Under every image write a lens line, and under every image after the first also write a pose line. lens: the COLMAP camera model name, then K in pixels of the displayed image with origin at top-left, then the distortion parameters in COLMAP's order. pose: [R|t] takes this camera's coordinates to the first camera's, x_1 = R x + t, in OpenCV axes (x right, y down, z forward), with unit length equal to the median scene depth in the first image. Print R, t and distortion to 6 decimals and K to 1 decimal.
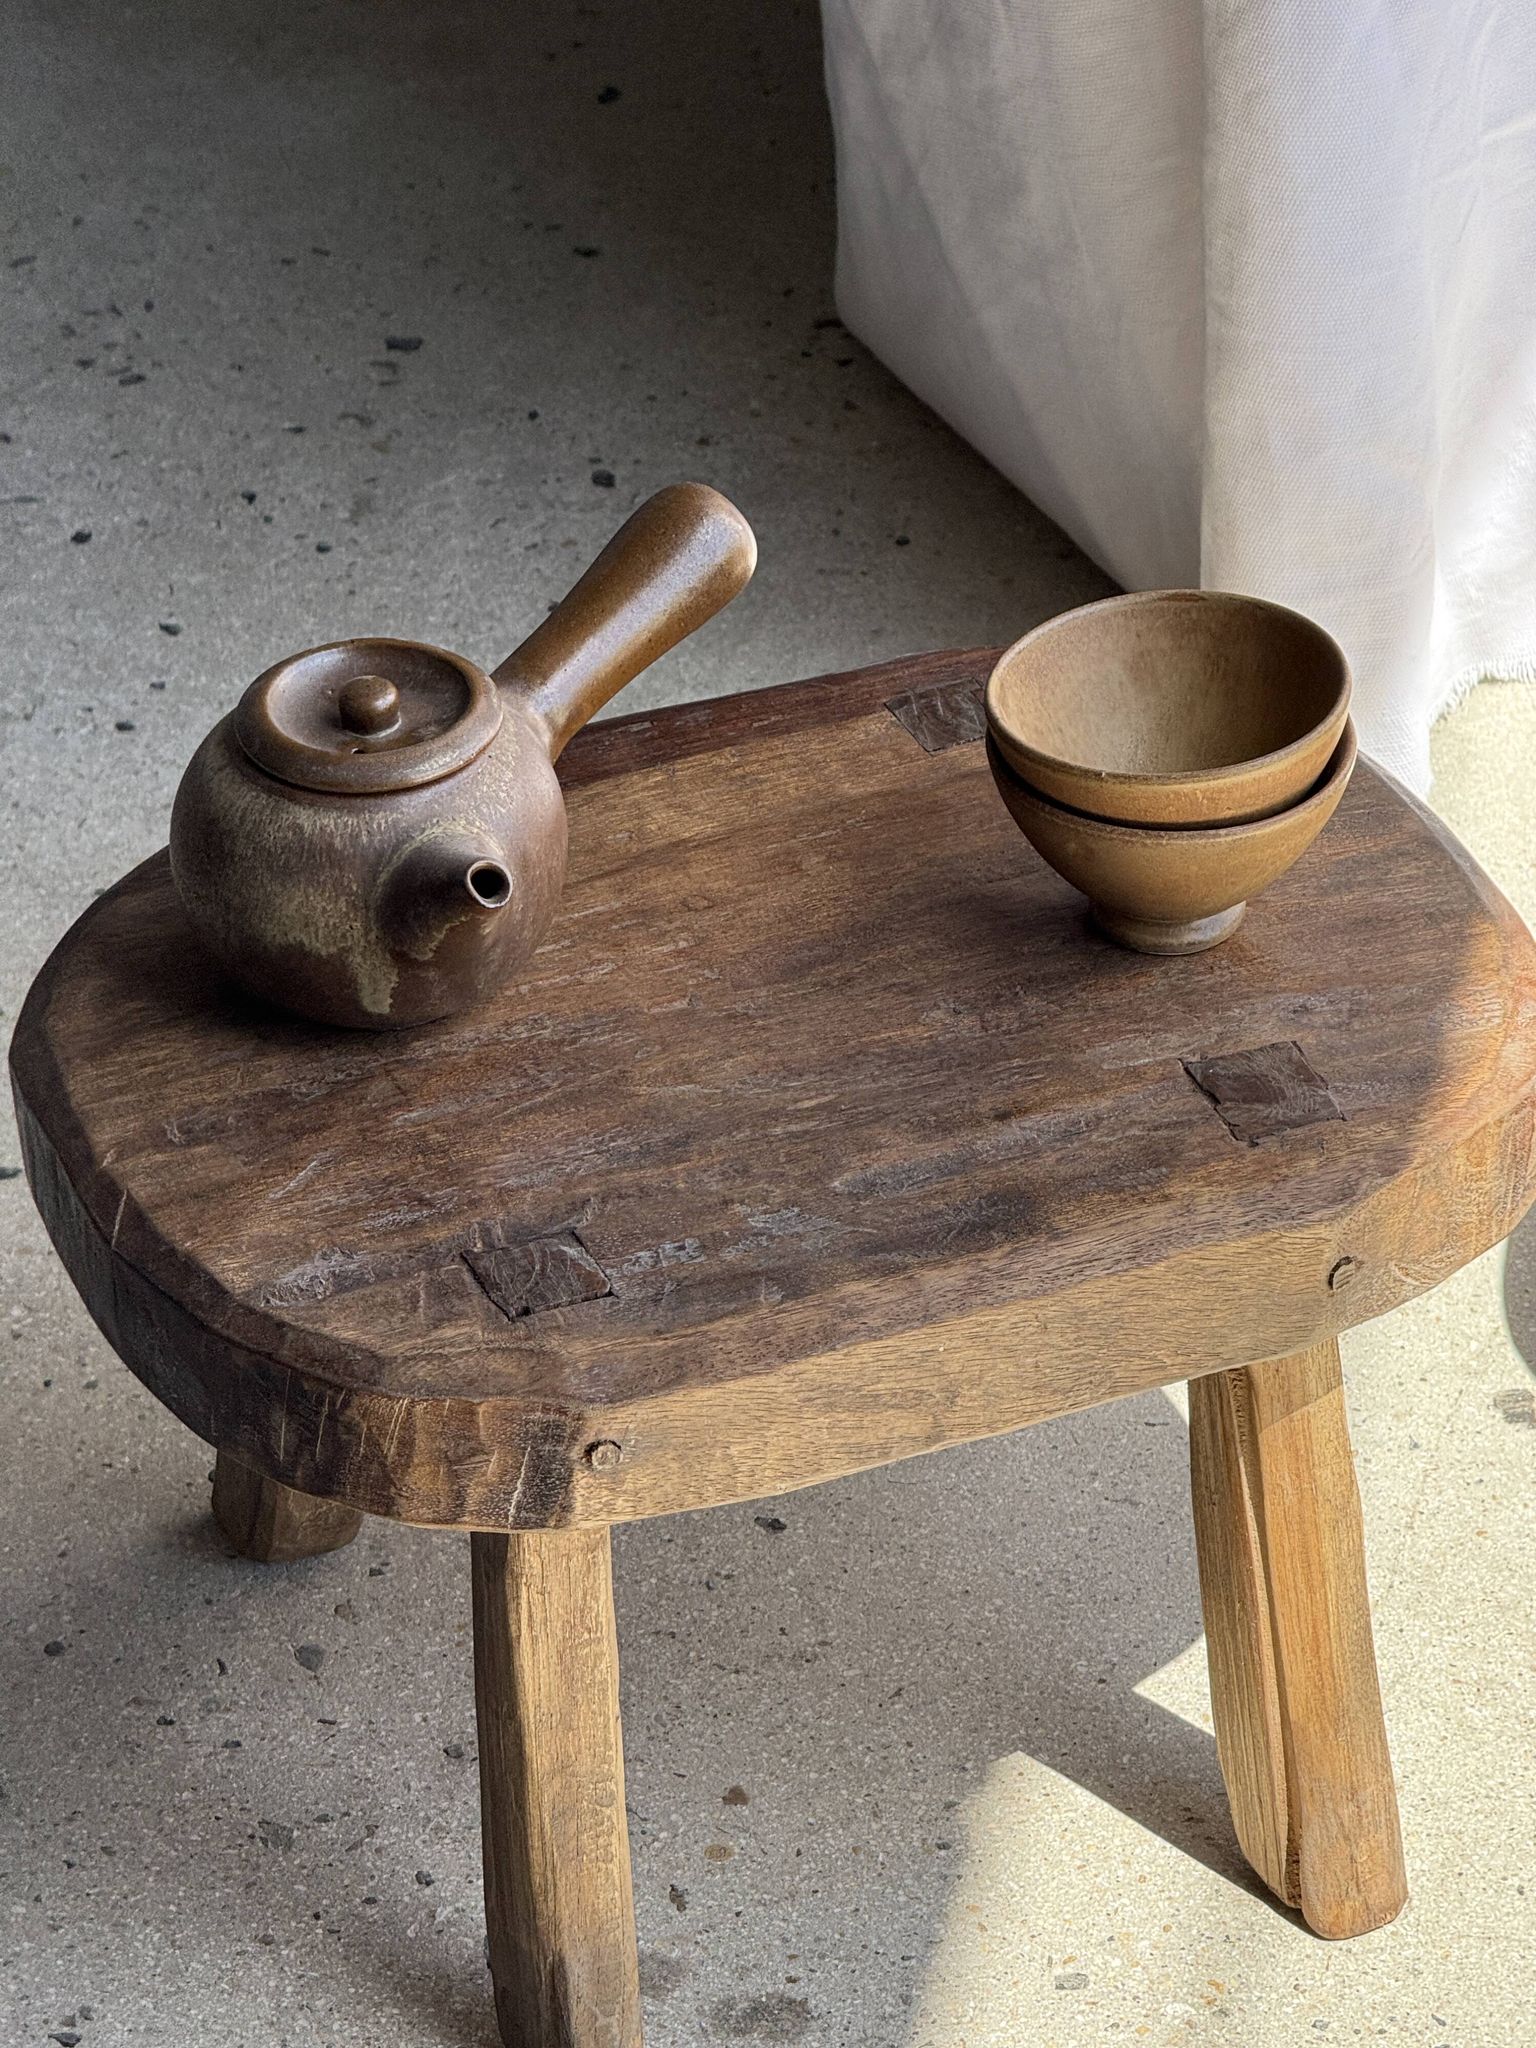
lens RADIAL K [[7256.1, 0, 766.3], [0, 7256.1, 968.7], [0, 0, 1]] dist [0.259744, 0.000000]
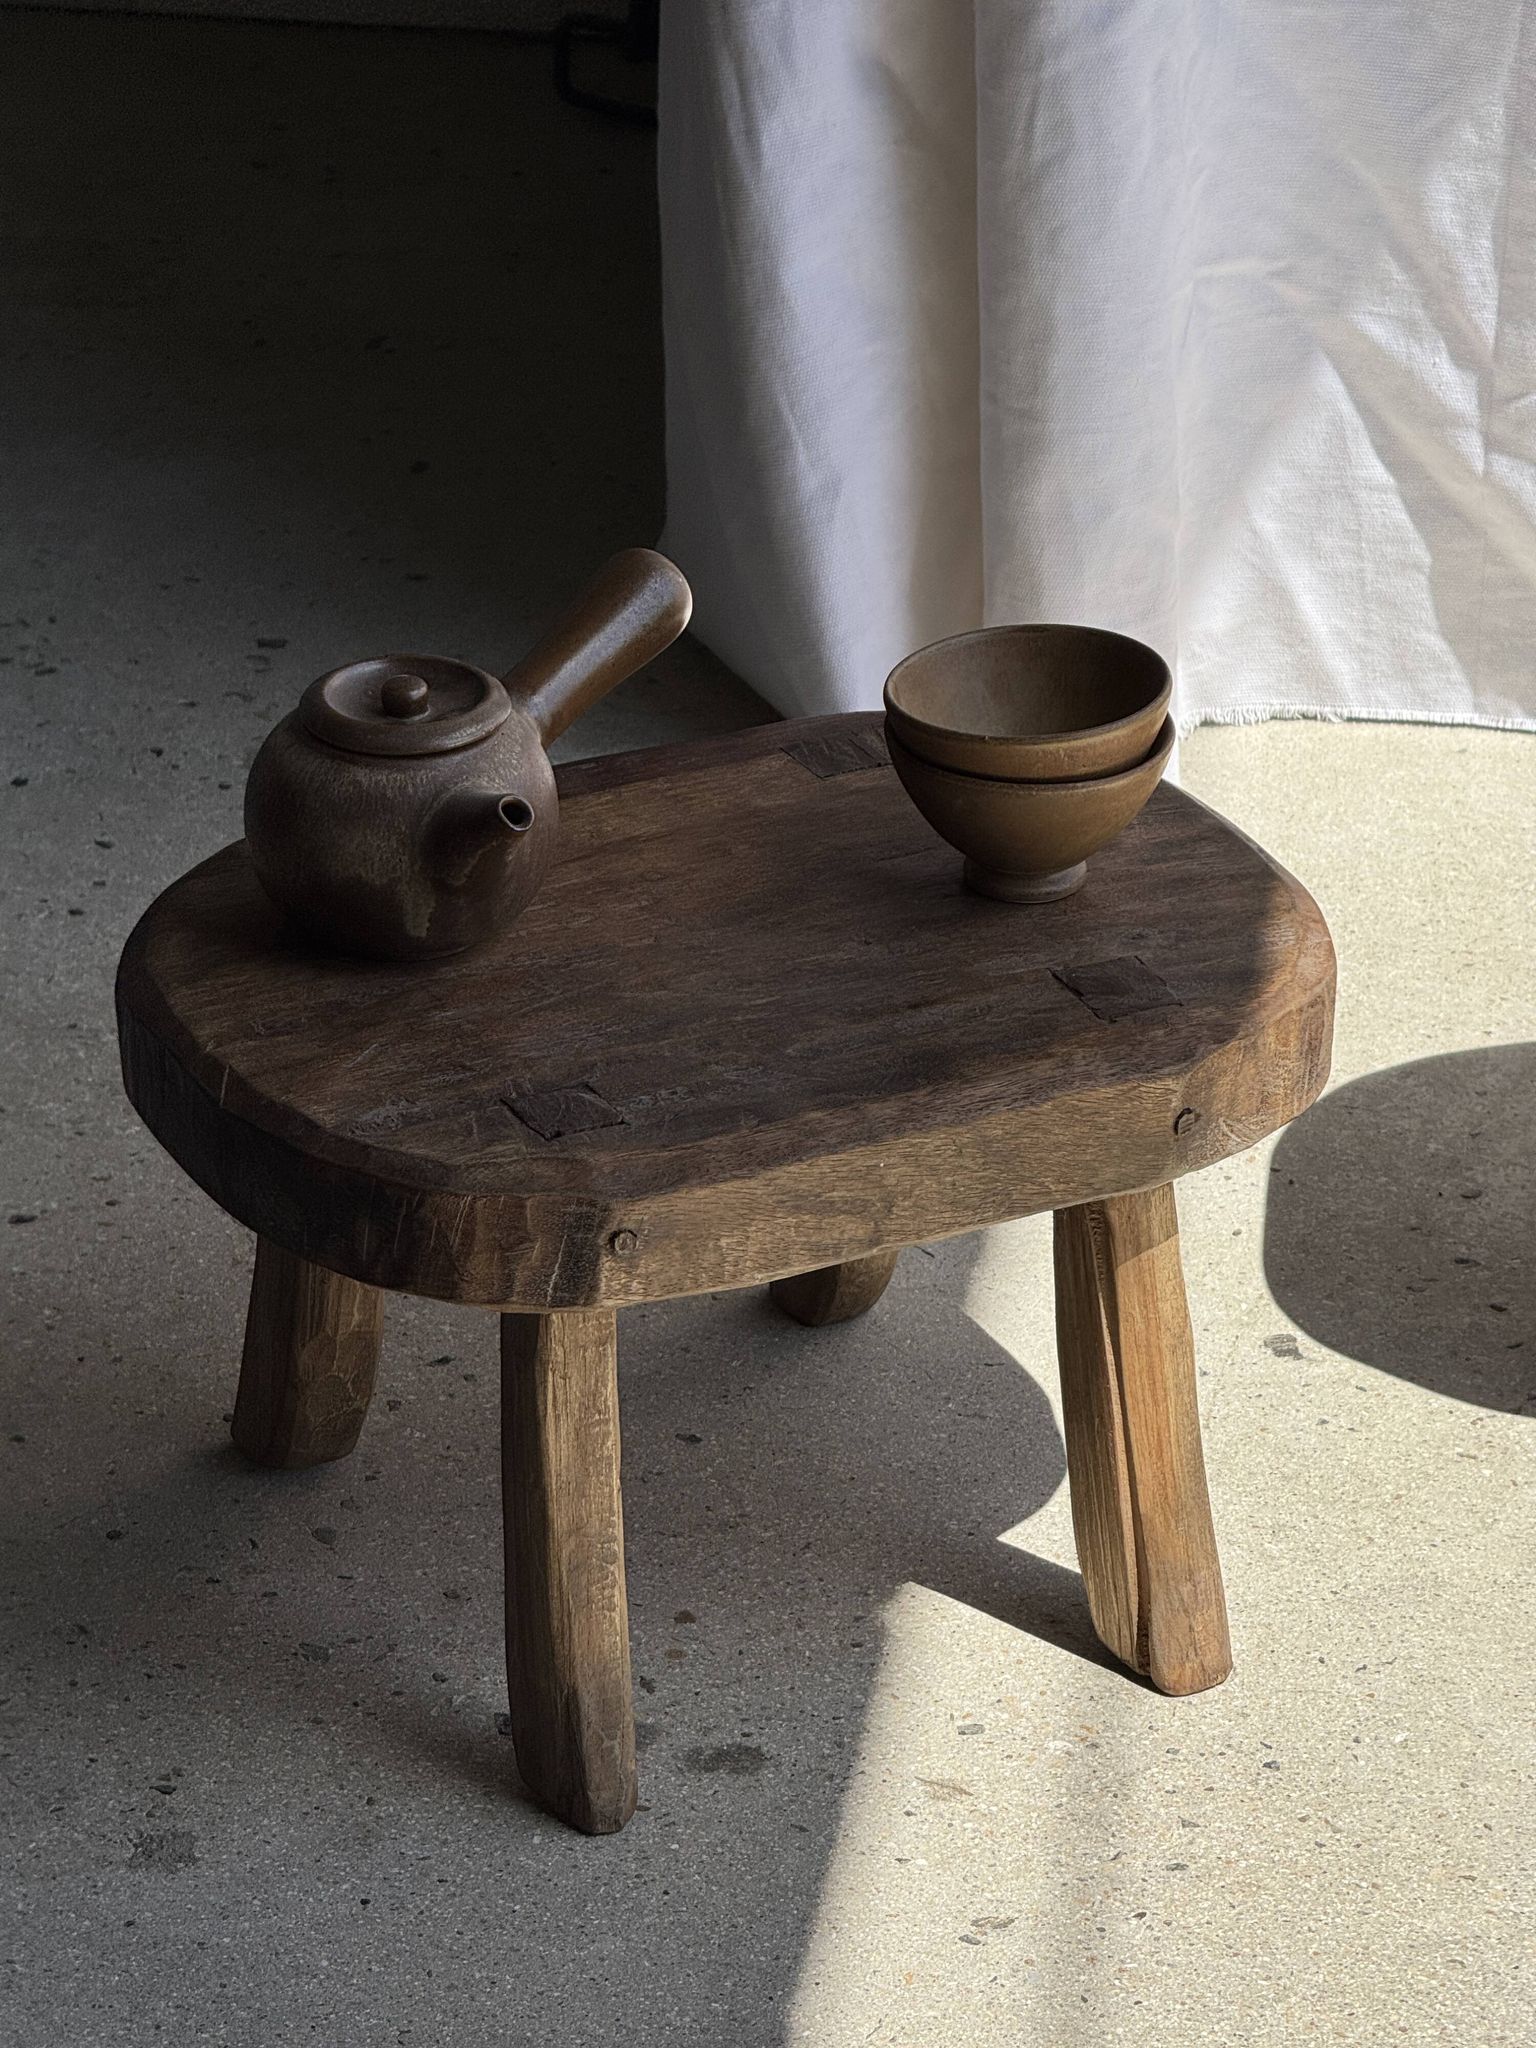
lens RADIAL K [[7243.2, 0, 725.3], [0, 7243.2, 1005.8], [0, 0, 1]] dist [0.261729, 0.000000]
pose [[0.996942, -0.013282, 0.077002, -0.097192], [0.022965, 0.991731, -0.126264, 0.178122], [-0.074689, 0.127646, 0.989004, -0.247755]]
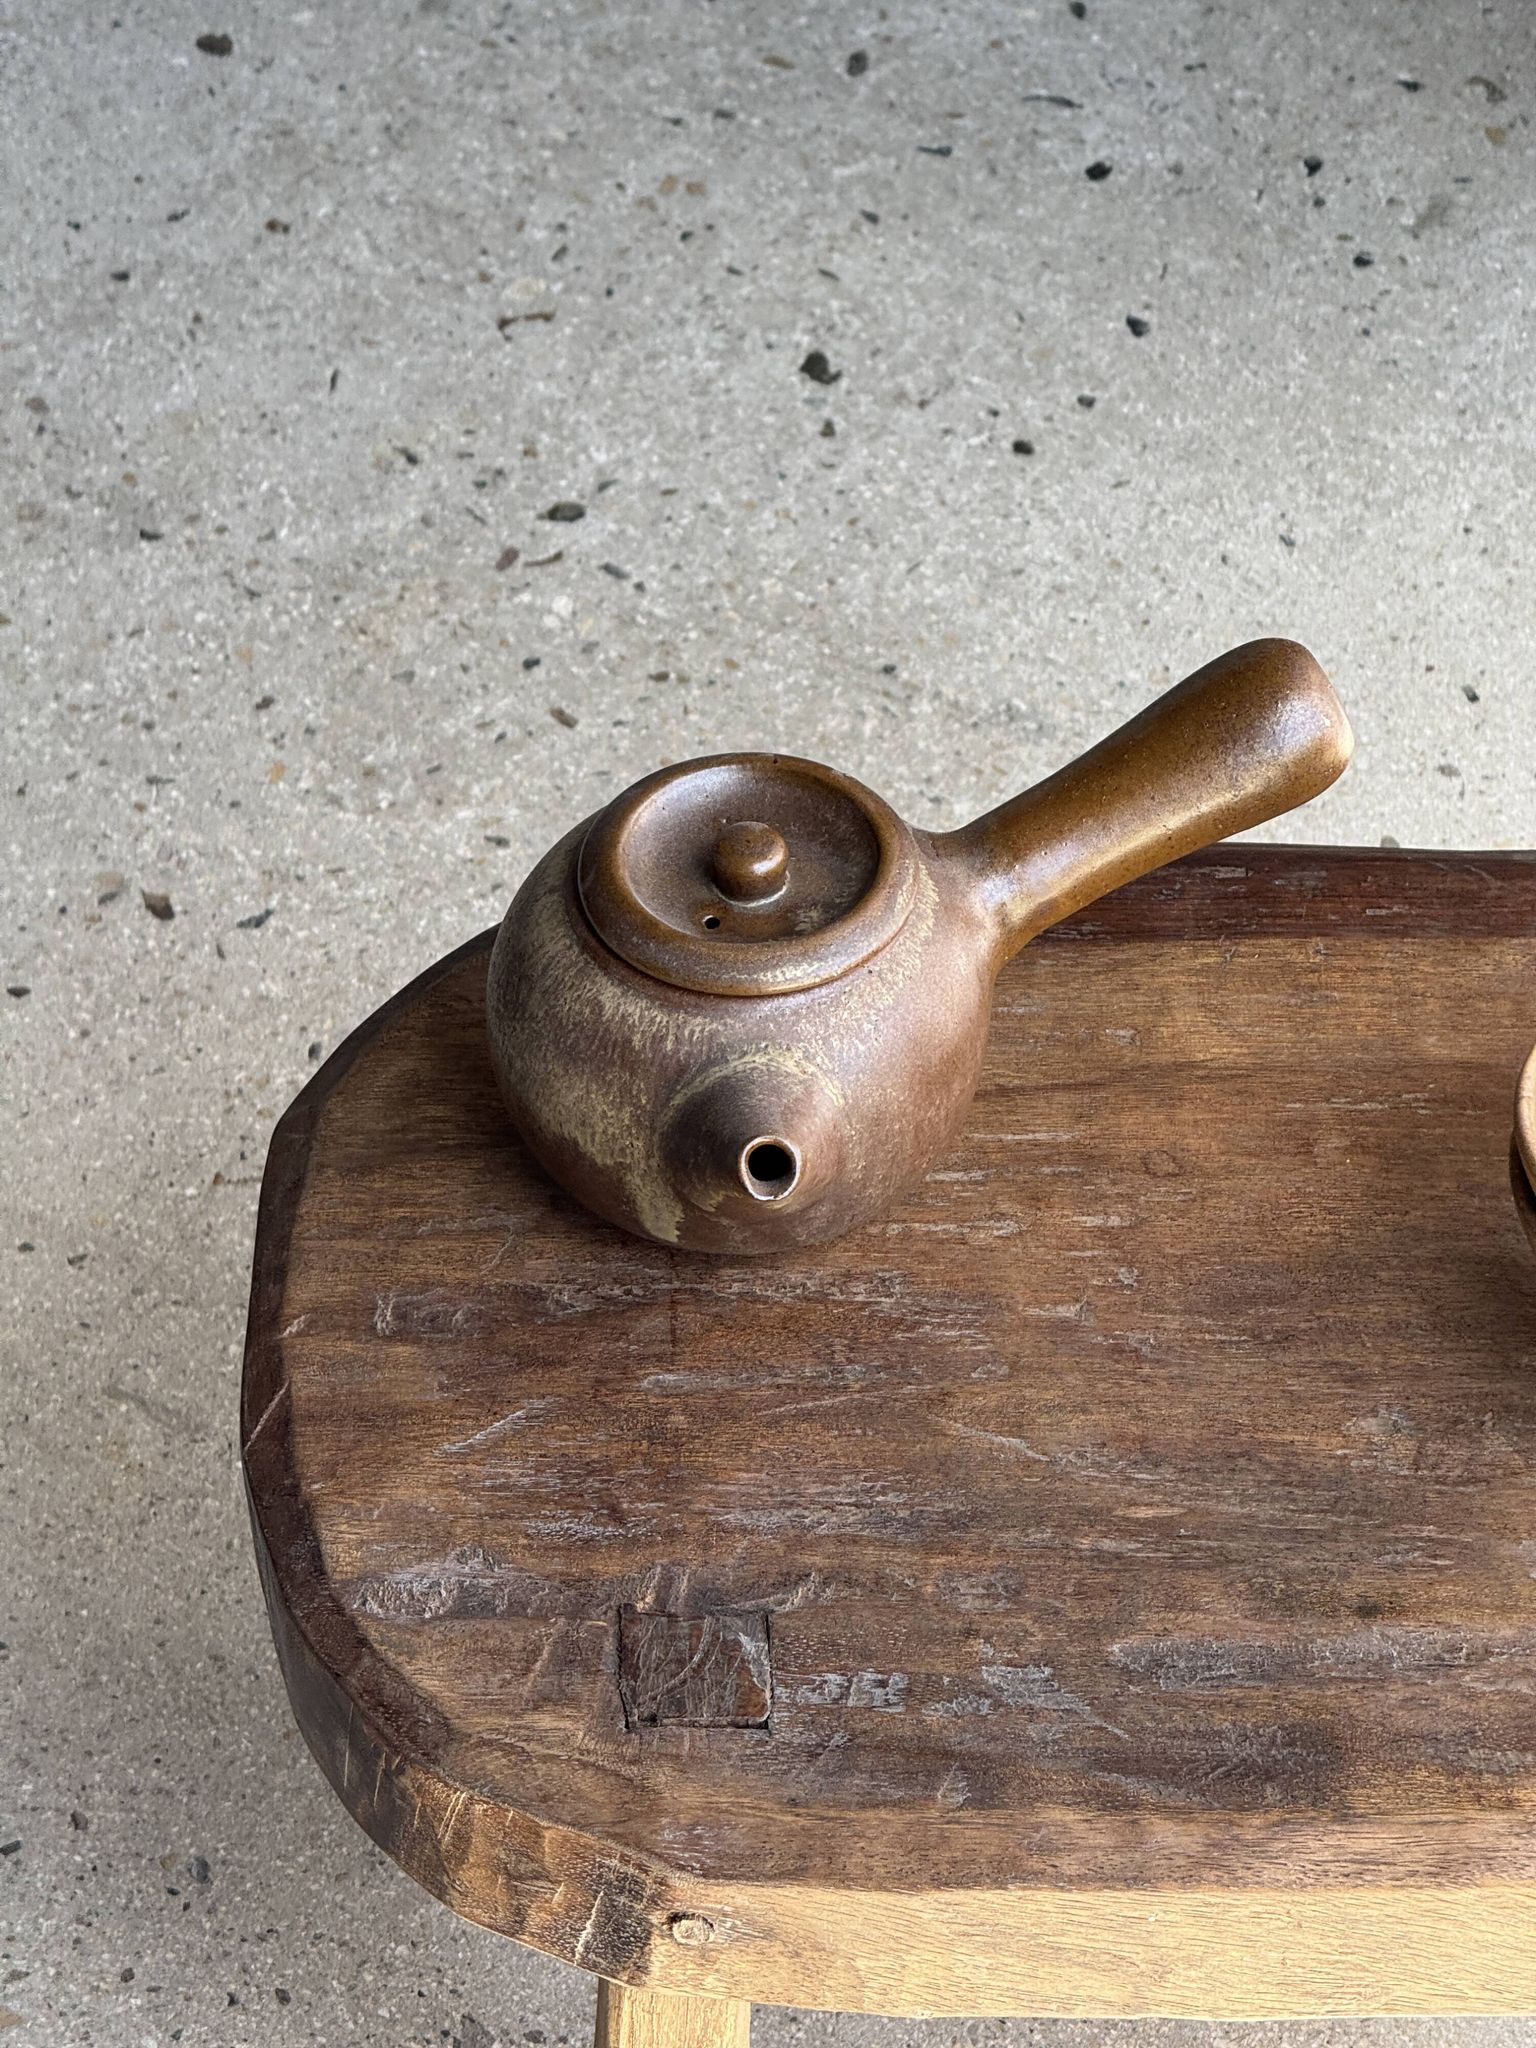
lens RADIAL K [[7195.8, 0, 785.7], [0, 7195.8, 1018.1], [0, 0, 1]] dist [0.234788, 0.000000]
pose [[0.925274, 0.281942, -0.253726, 0.150821], [-0.229613, 0.948791, 0.216965, -0.189811], [0.301904, -0.142494, 0.942629, 0.267840]]
